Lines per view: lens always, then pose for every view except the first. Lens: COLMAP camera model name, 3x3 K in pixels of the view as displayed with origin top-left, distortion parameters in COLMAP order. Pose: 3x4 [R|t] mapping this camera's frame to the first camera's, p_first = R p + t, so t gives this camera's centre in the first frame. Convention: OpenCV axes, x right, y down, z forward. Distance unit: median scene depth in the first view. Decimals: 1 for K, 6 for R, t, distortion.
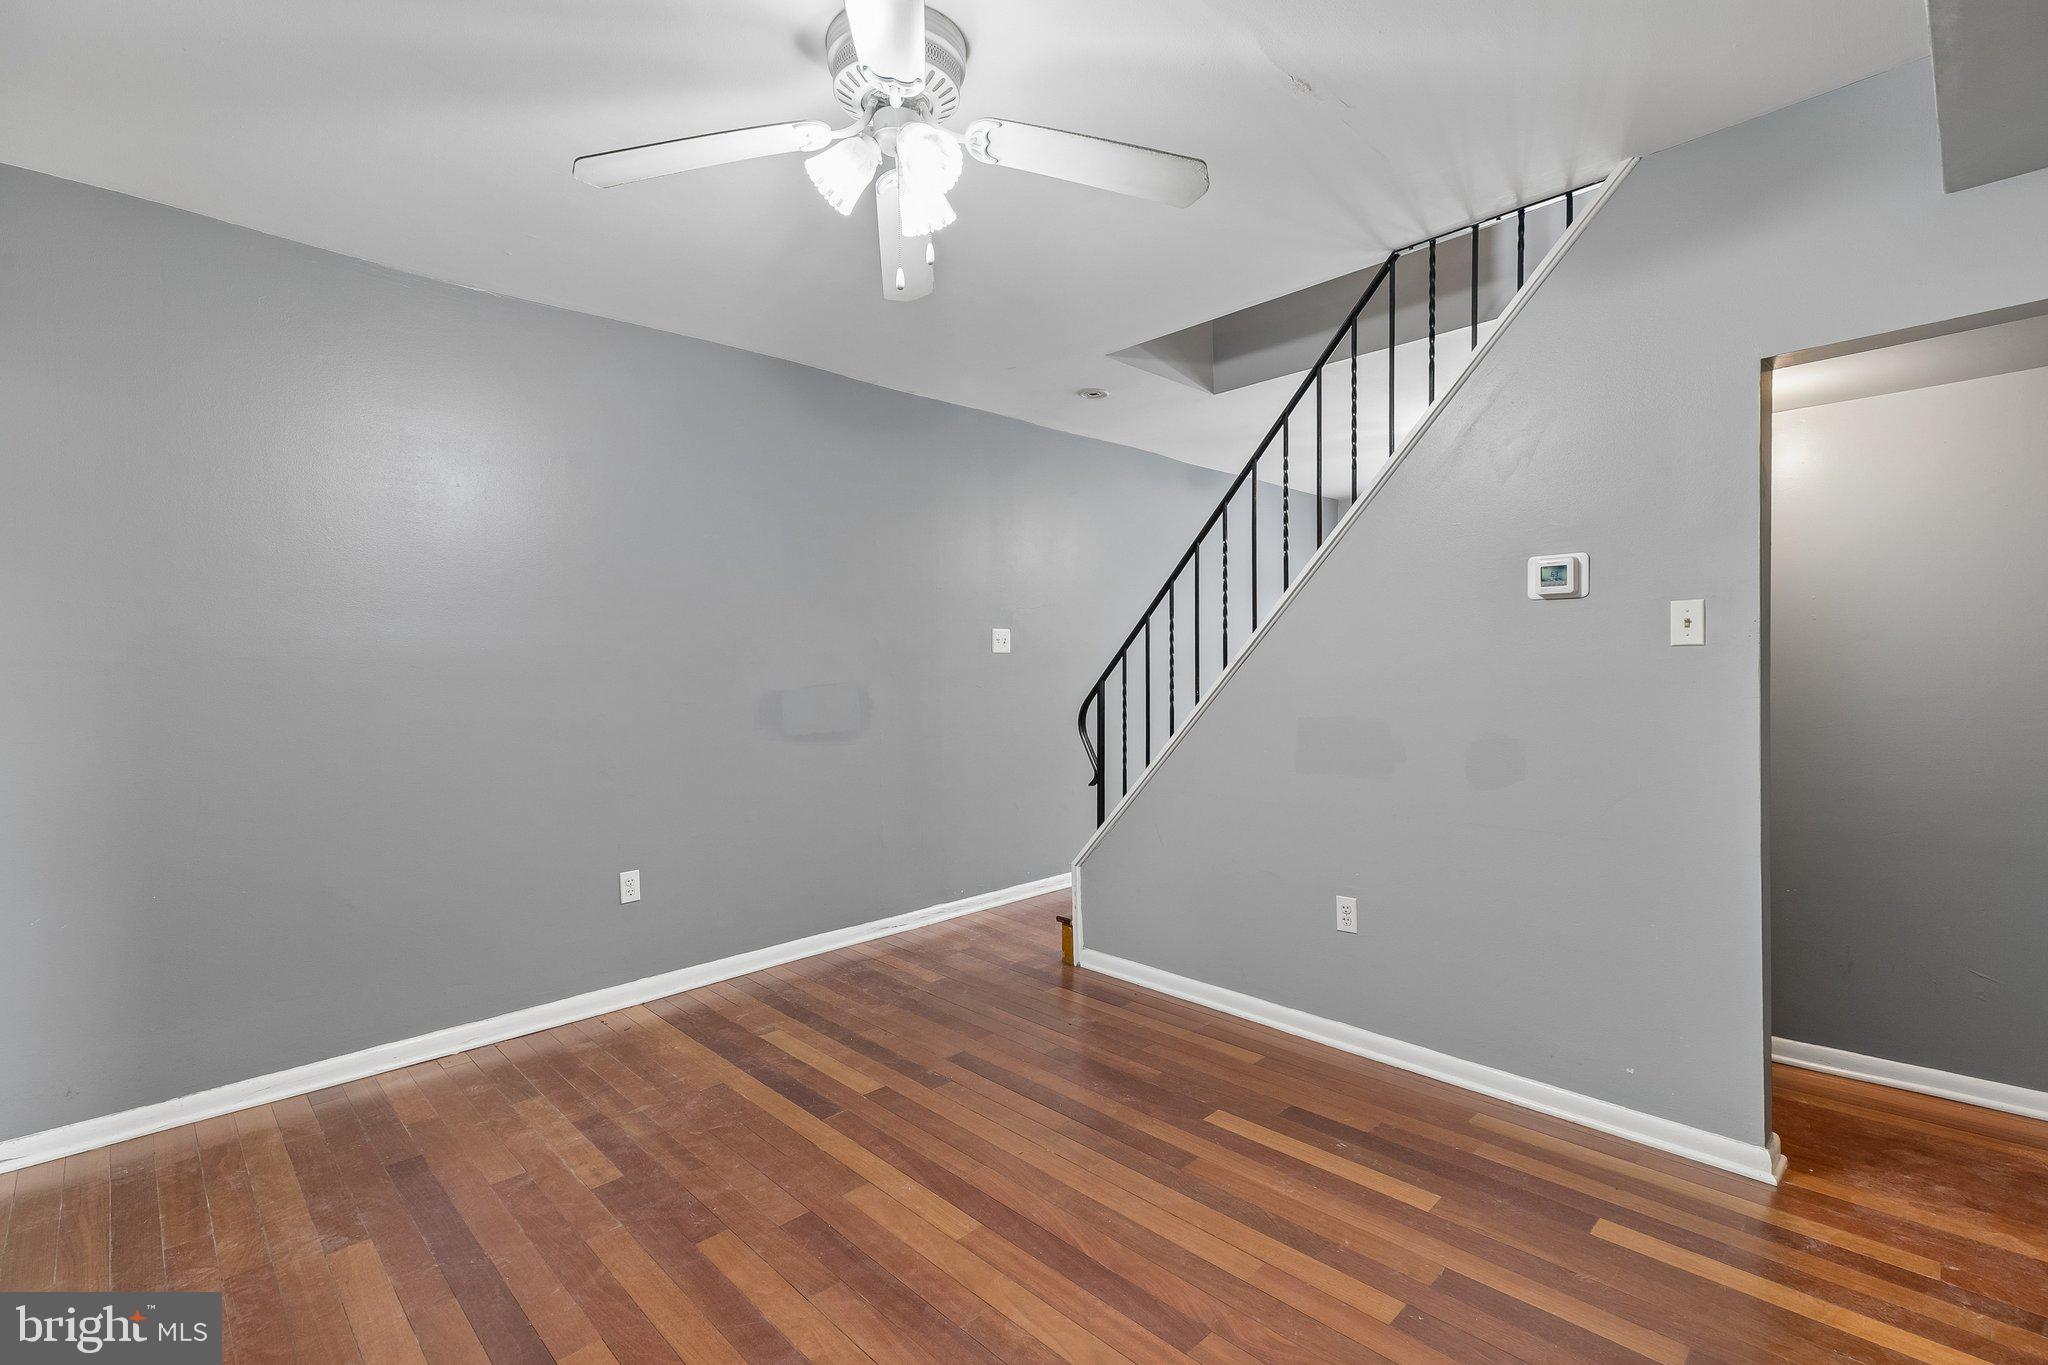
lens RADIAL K [[945.6, 0, 1020.3], [0, 945.6, 663.0], [0, 0, 1]] dist [0.007097, -0.000086]
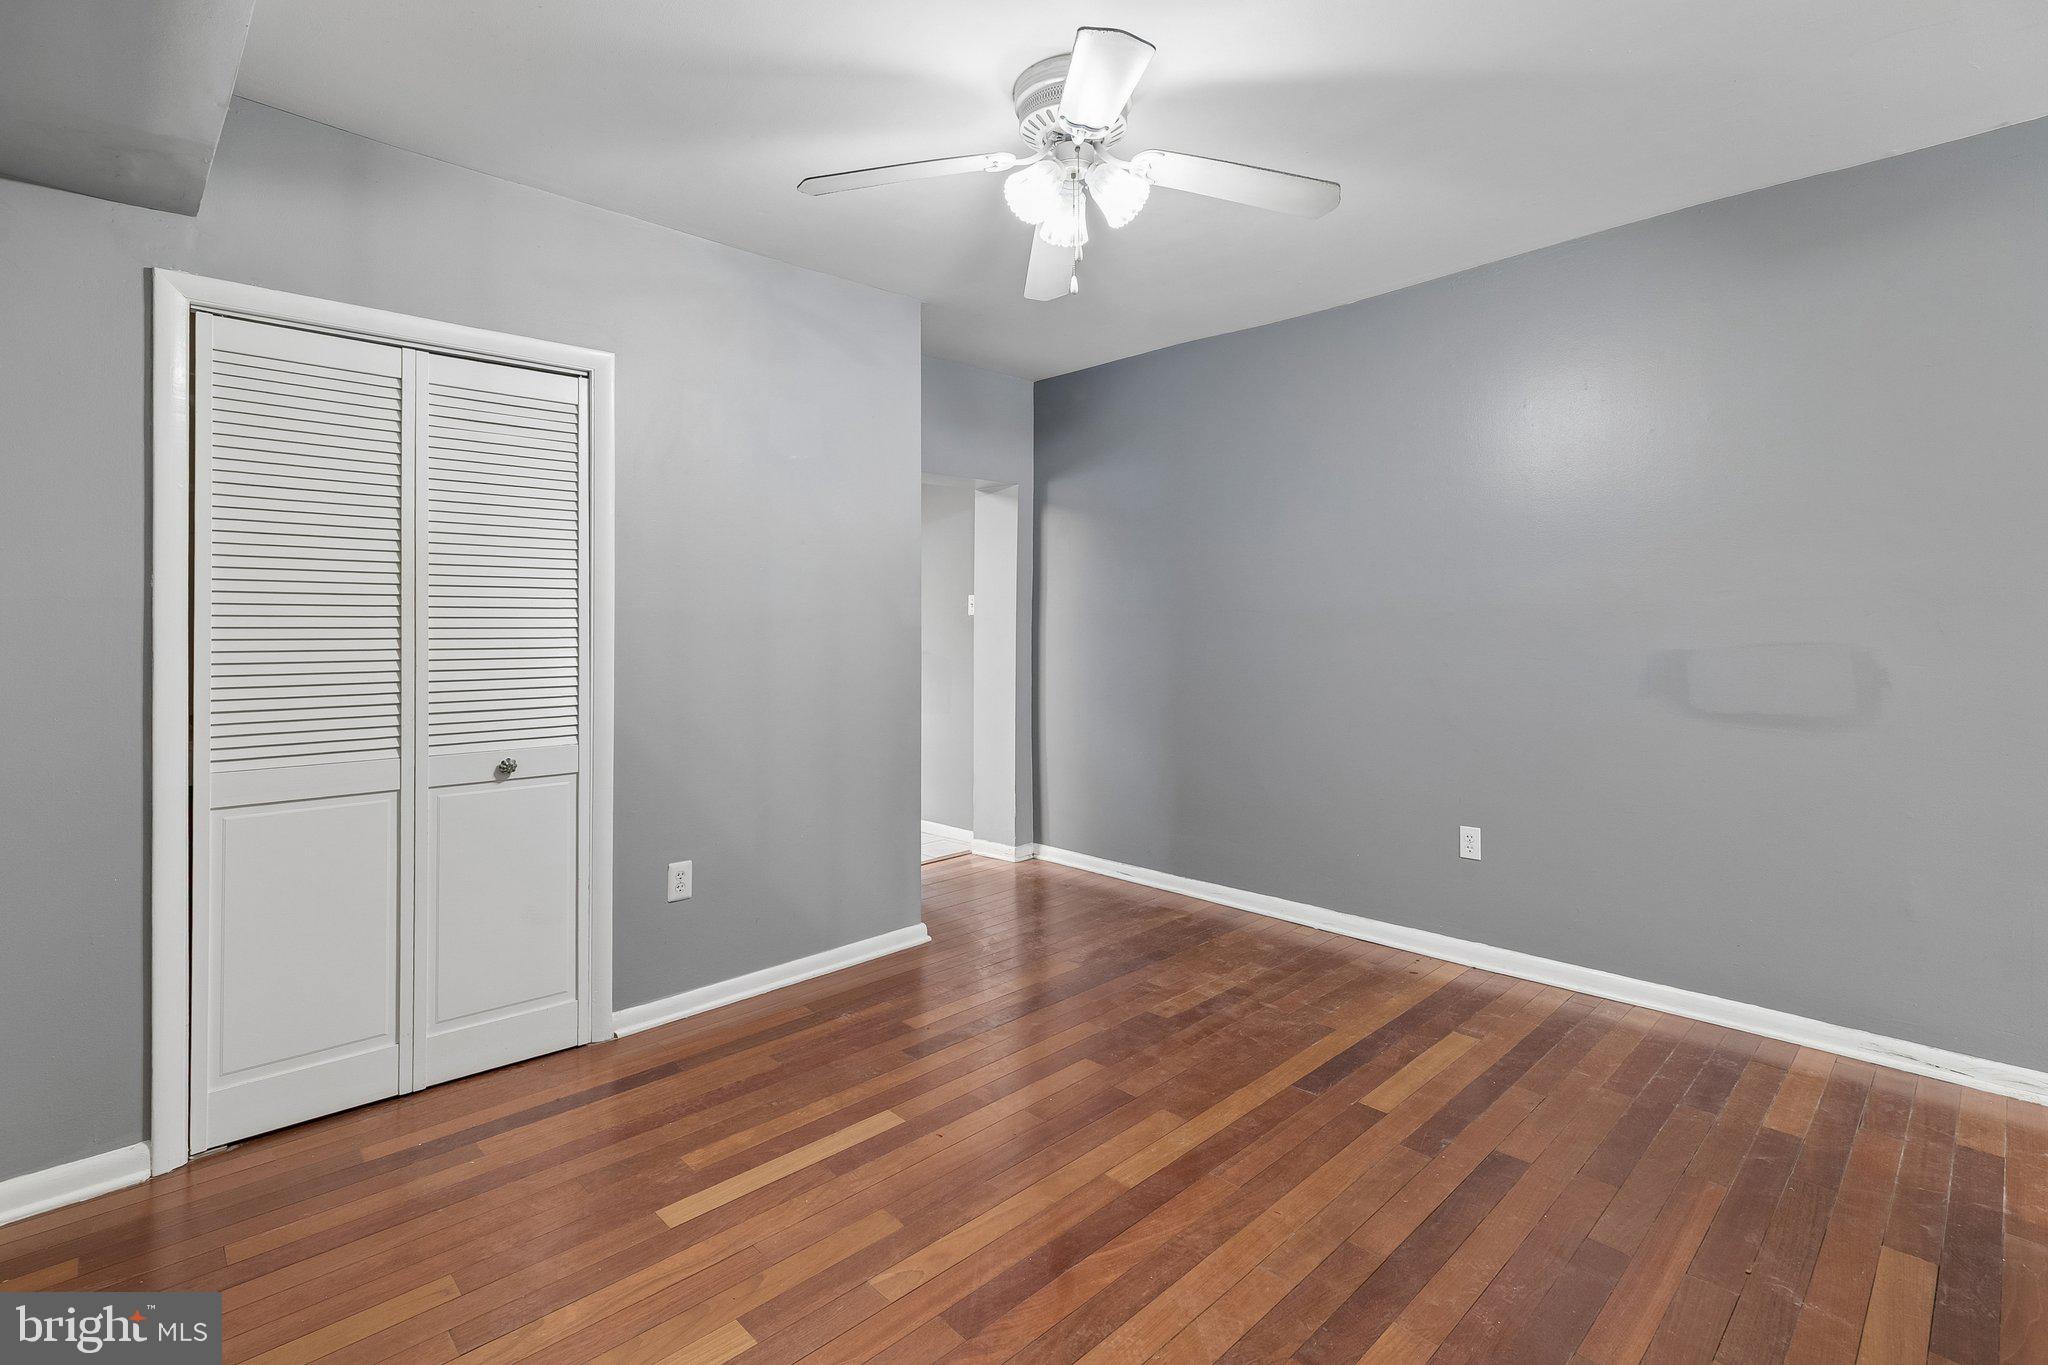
lens RADIAL K [[945.6, 0, 1019.7], [0, 945.6, 633.3], [0, 0, 1]] dist [0.007097, -0.000086]
pose [[-0.018140, 0.016041, -0.999707, 0.702322], [0.001774, 0.999870, 0.016011, -0.000633], [0.999834, -0.001483, -0.018166, 0.674644]]
